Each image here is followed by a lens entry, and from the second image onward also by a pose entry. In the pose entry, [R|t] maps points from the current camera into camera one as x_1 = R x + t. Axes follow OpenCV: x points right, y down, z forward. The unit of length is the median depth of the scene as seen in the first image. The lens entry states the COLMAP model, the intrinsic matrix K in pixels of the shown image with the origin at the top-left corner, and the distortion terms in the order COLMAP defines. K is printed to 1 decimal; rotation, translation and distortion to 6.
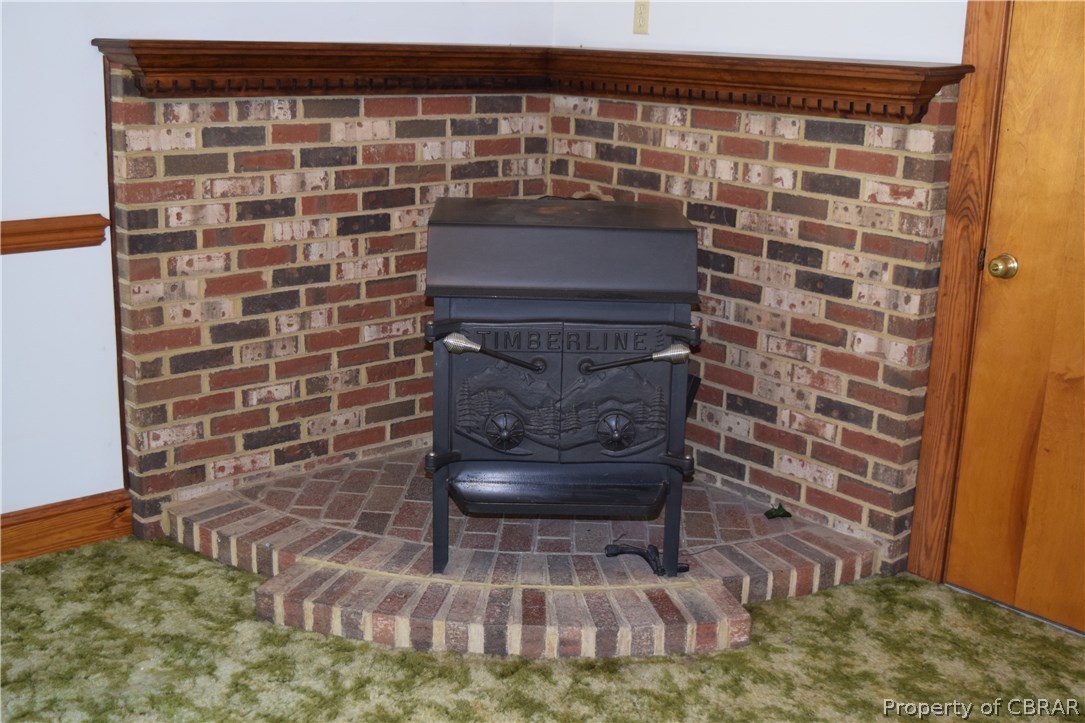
lens RADIAL K [[1250.4, 0, 542.5], [0, 1250.4, 356.1], [0, 0, 1]] dist [-0.062822, 0.008133]
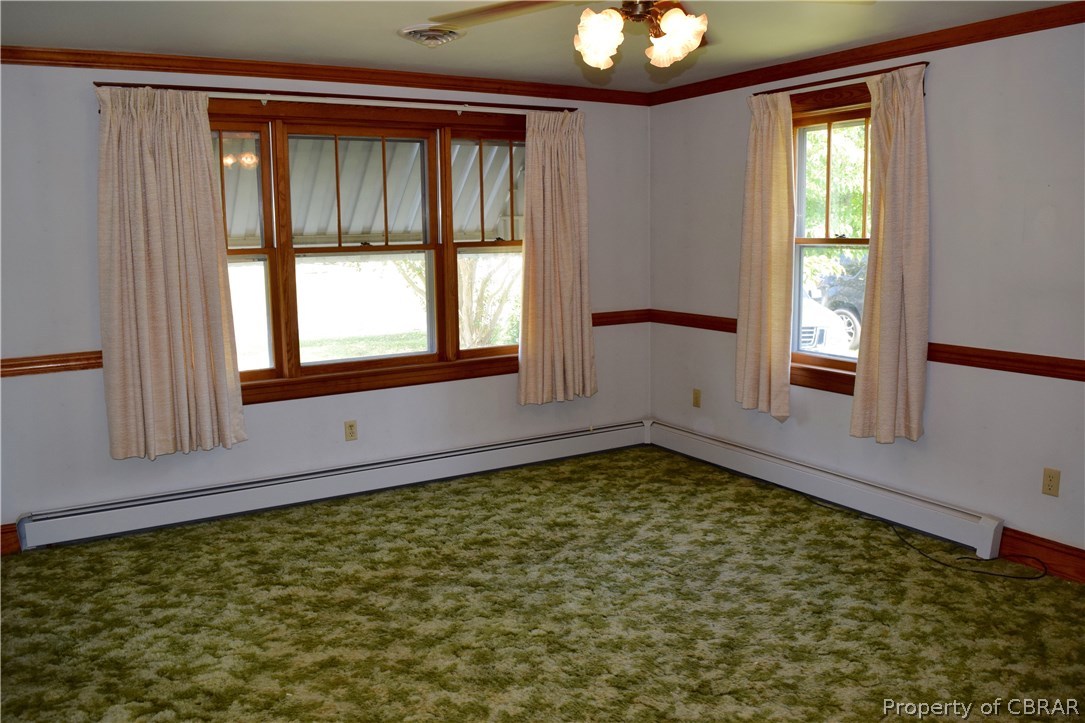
lens RADIAL K [[847.8, 0, 541.1], [0, 847.8, 356.4], [0, 0, 1]] dist [-0.093116, 0.016300]
pose [[-0.176535, 0.115946, -0.977442, 0.610635], [-0.229954, 0.960699, 0.155491, -0.099885], [0.957056, 0.252217, -0.142935, 0.414268]]
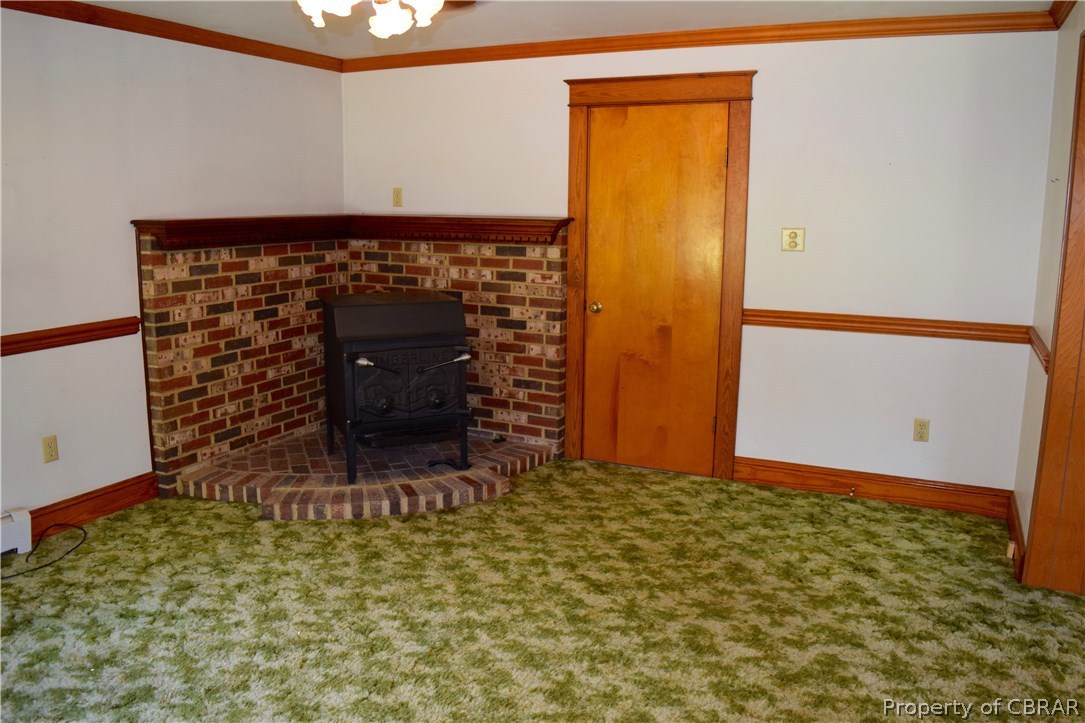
lens RADIAL K [[847.8, 0, 541.1], [0, 847.8, 356.4], [0, 0, 1]] dist [-0.093116, 0.016300]
pose [[0.920832, -0.092063, 0.378935, -0.267635], [0.114503, 0.992731, -0.037061, 0.053194], [-0.372769, 0.077516, 0.924681, -0.316536]]
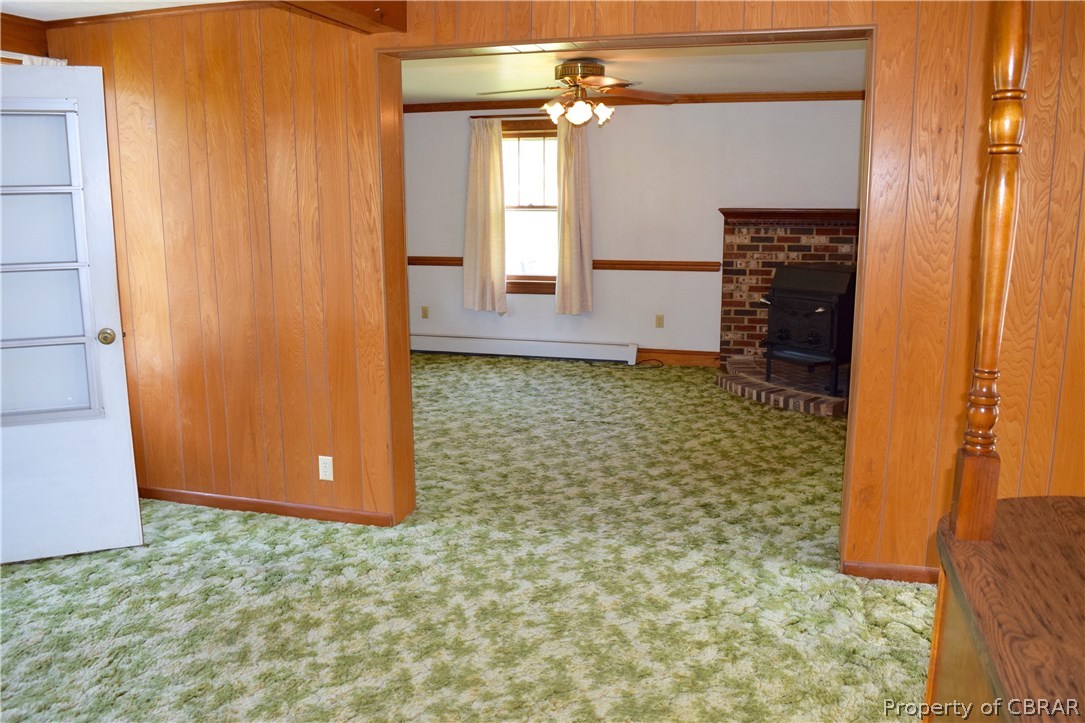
lens RADIAL K [[847.8, 0, 541.1], [0, 847.8, 356.4], [0, 0, 1]] dist [-0.093116, 0.016300]
pose [[0.540353, 0.124096, -0.832237, 1.195196], [-0.186950, 0.982050, 0.025052, 0.151471], [0.820407, 0.142050, 0.553854, -0.532988]]
